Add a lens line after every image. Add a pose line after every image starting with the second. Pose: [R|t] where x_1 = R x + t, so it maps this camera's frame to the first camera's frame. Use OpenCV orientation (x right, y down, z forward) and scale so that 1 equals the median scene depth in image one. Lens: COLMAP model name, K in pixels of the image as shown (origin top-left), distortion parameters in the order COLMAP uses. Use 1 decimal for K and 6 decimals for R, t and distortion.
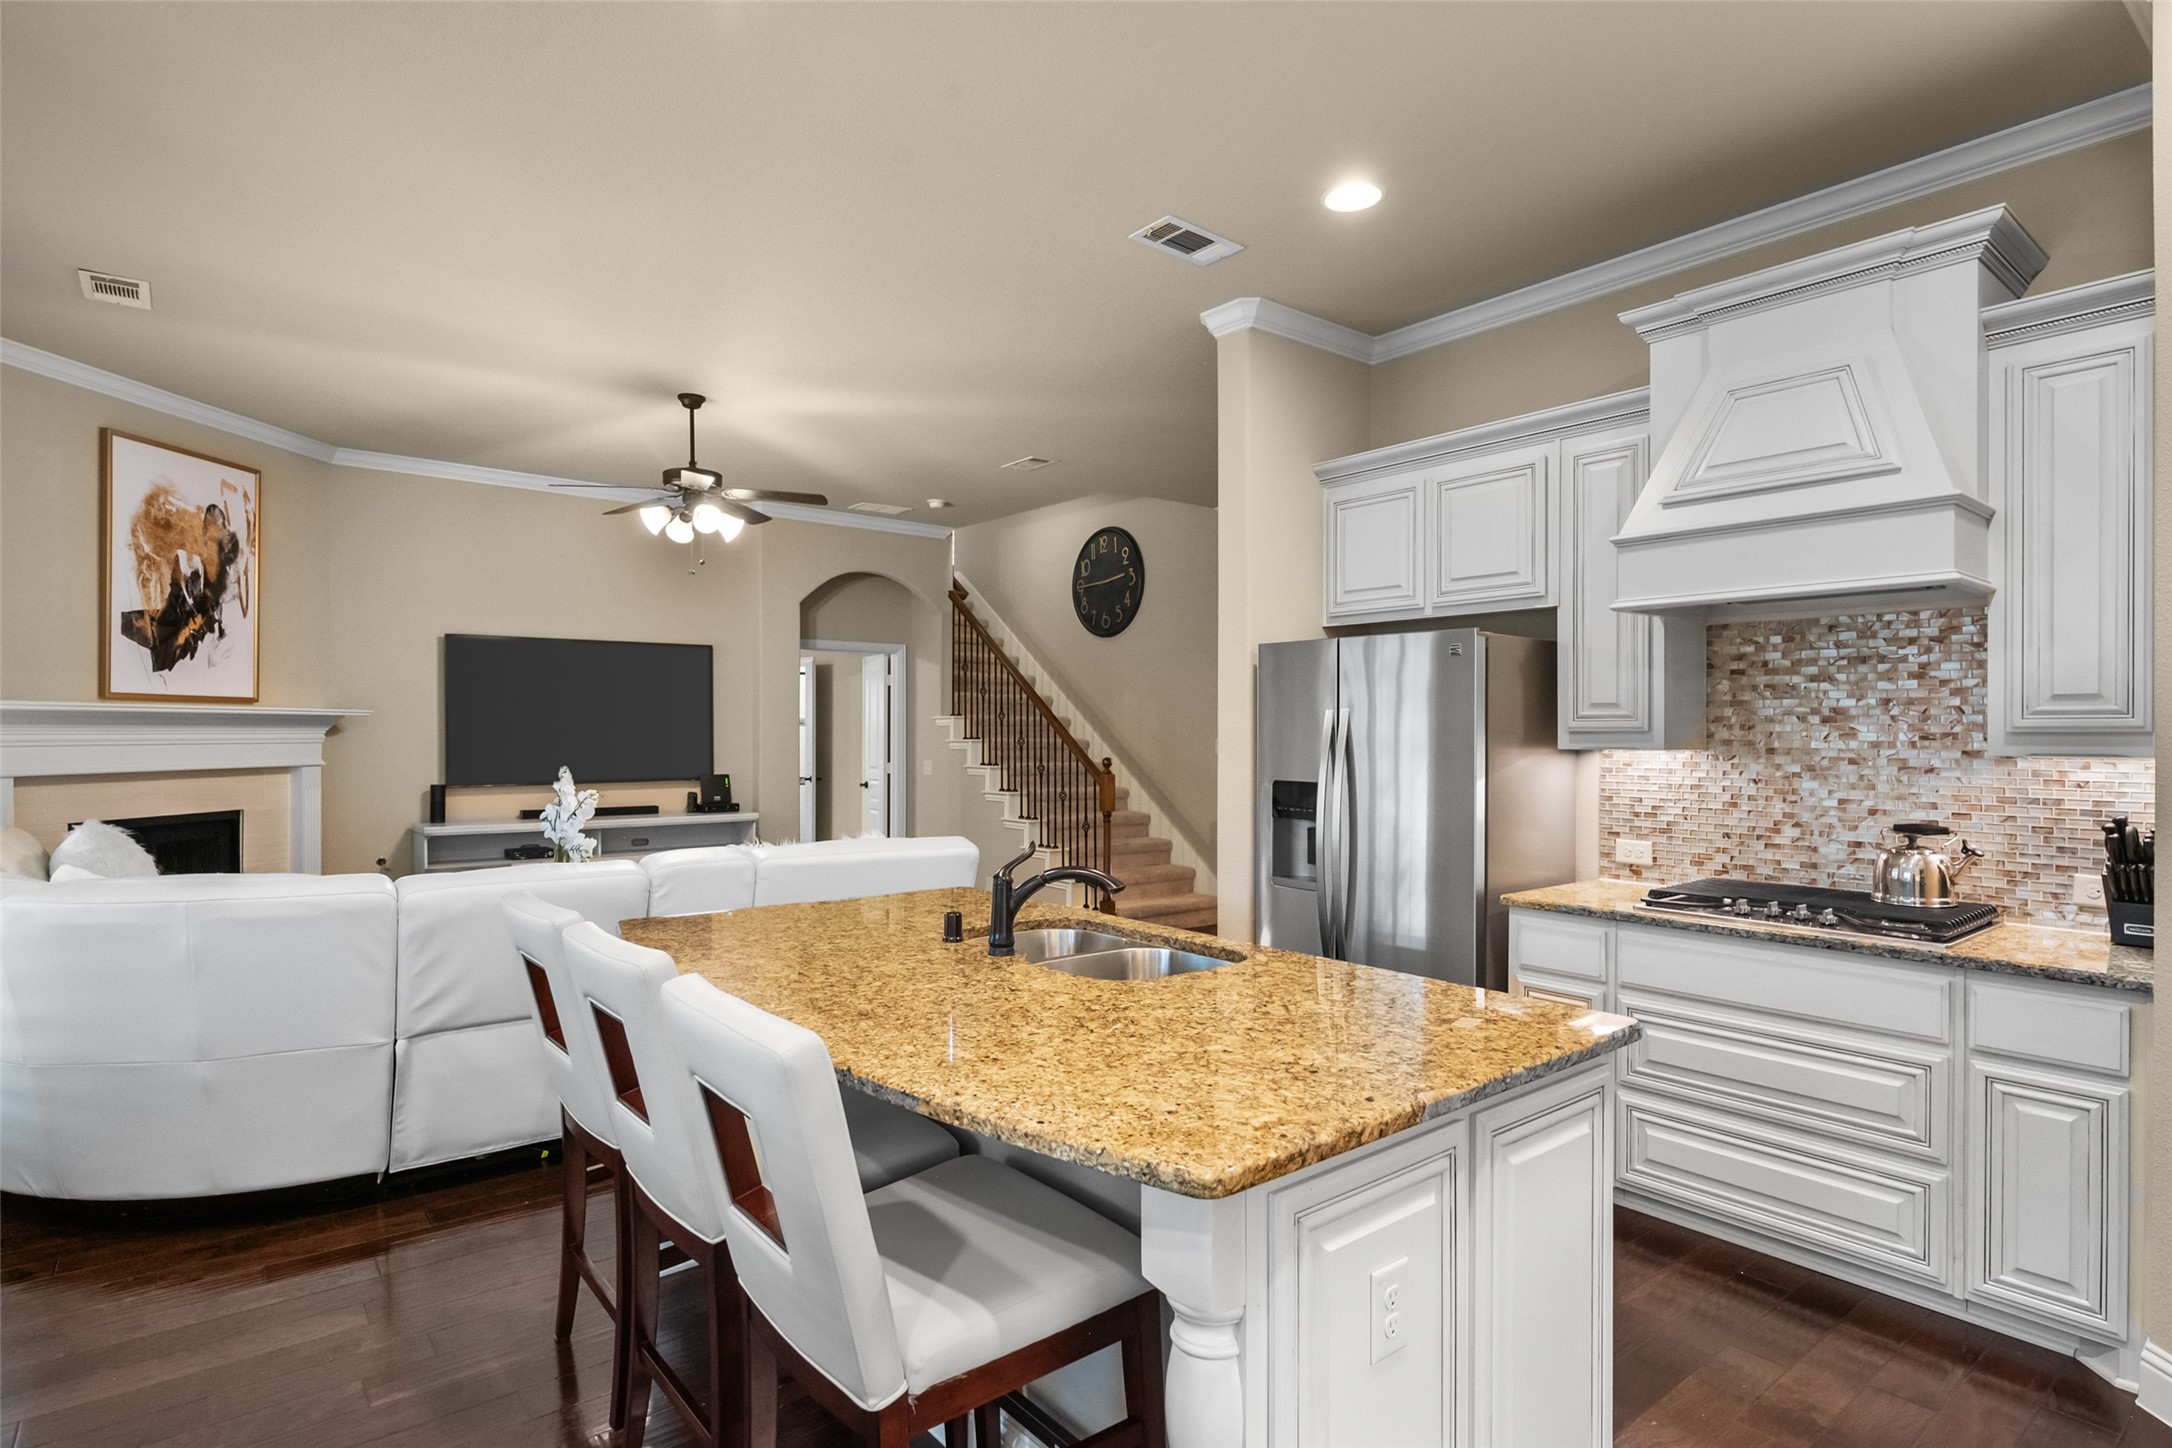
lens RADIAL K [[1107.2, 0, 1075.9], [0, 1107.2, 732.0], [0, 0, 1]] dist [-0.004564, 0.000972]
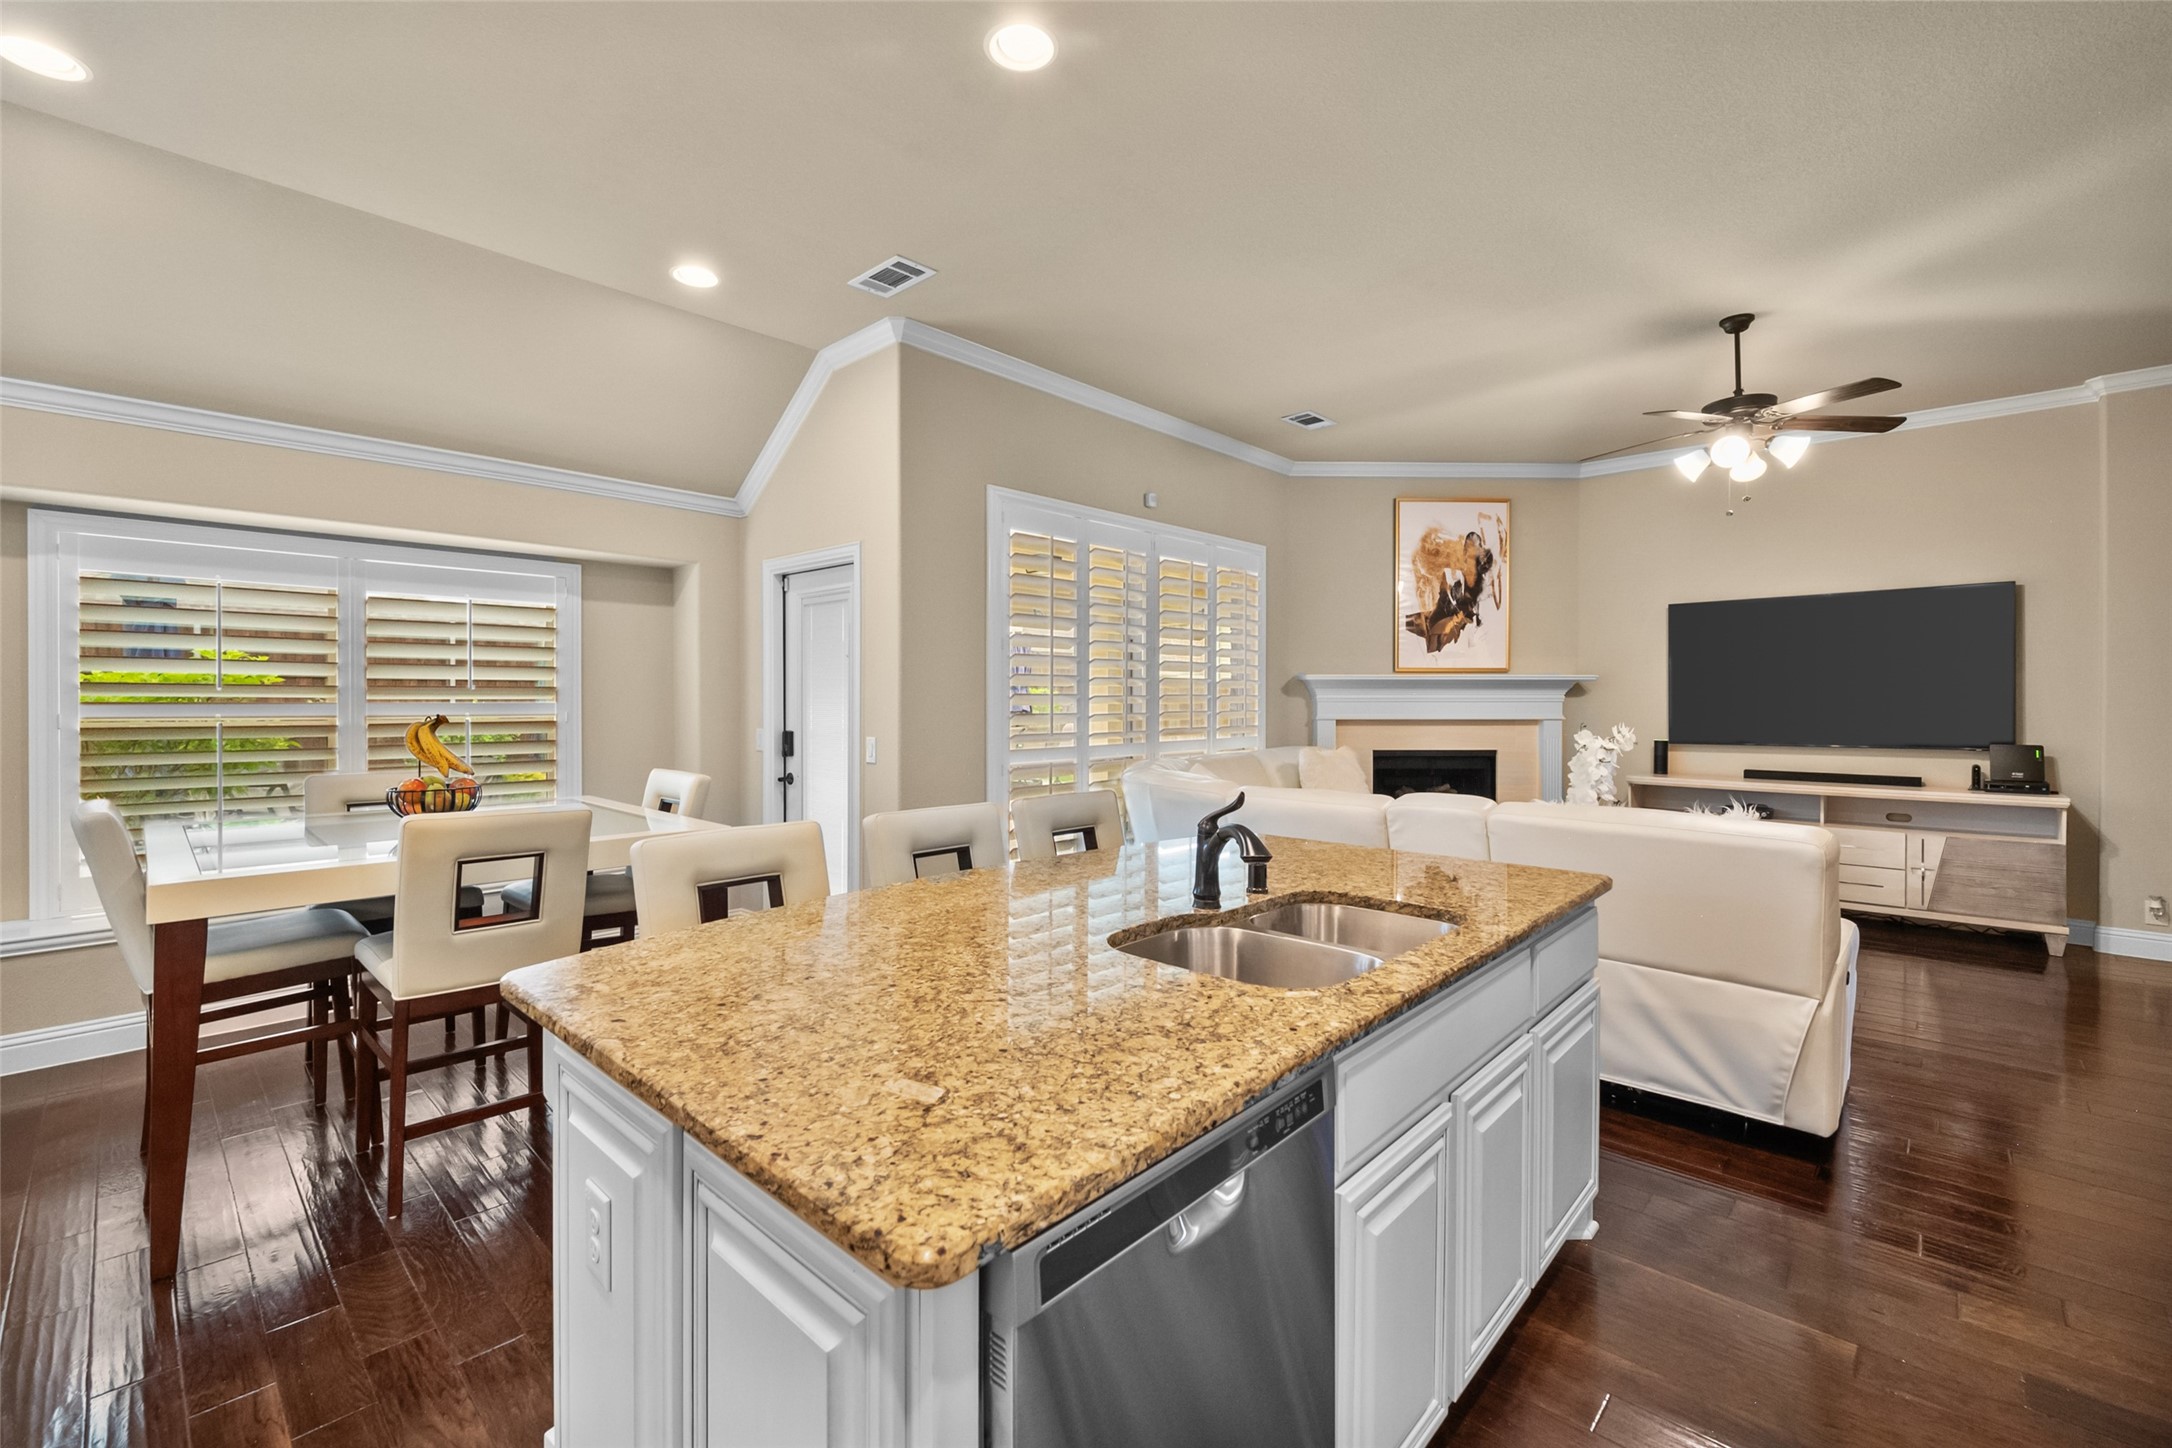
lens RADIAL K [[910.8, 0, 1082.6], [0, 910.8, 704.1], [0, 0, 1]] dist [0.004250, -0.001590]
pose [[0.145600, 0.002976, -0.989339, 0.305867], [-0.000479, 0.999996, 0.002938, 0.010850], [0.989343, 0.000046, 0.145601, 0.345486]]
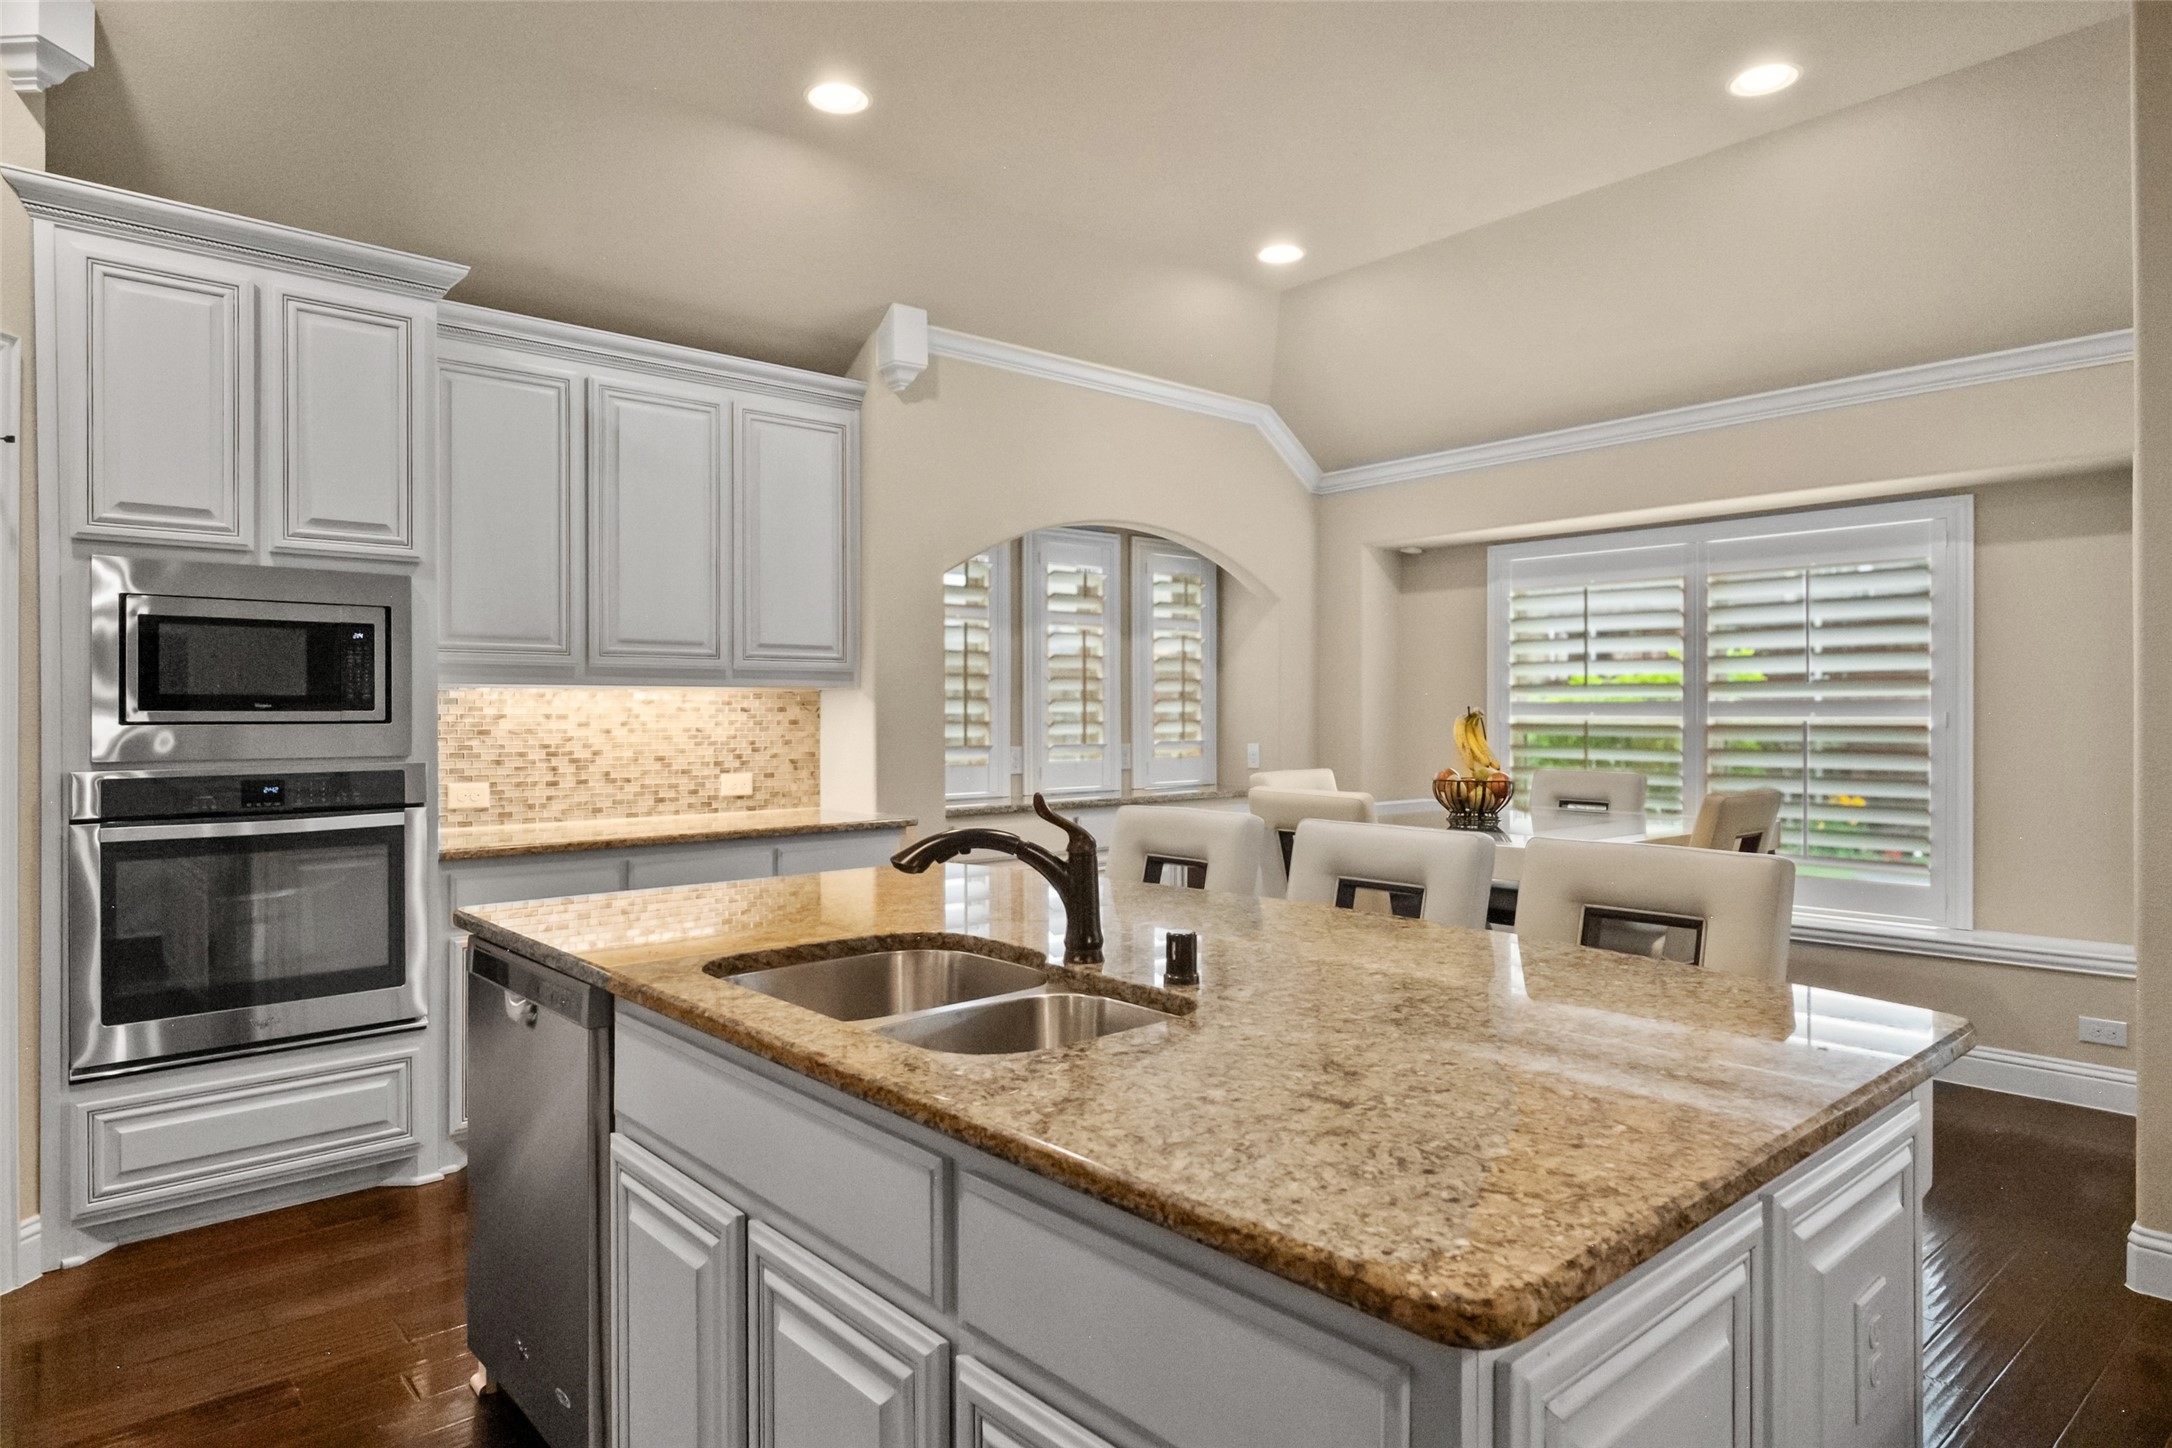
lens RADIAL K [[1259.4, 0, 1078.0], [0, 1259.4, 724.4], [0, 0, 1]] dist [0.007234, 0.000229]
pose [[-0.999048, -0.001180, -0.043615, -0.015291], [-0.001512, 0.999970, 0.007585, 0.023184], [0.043604, 0.007644, -0.999020, 0.780023]]
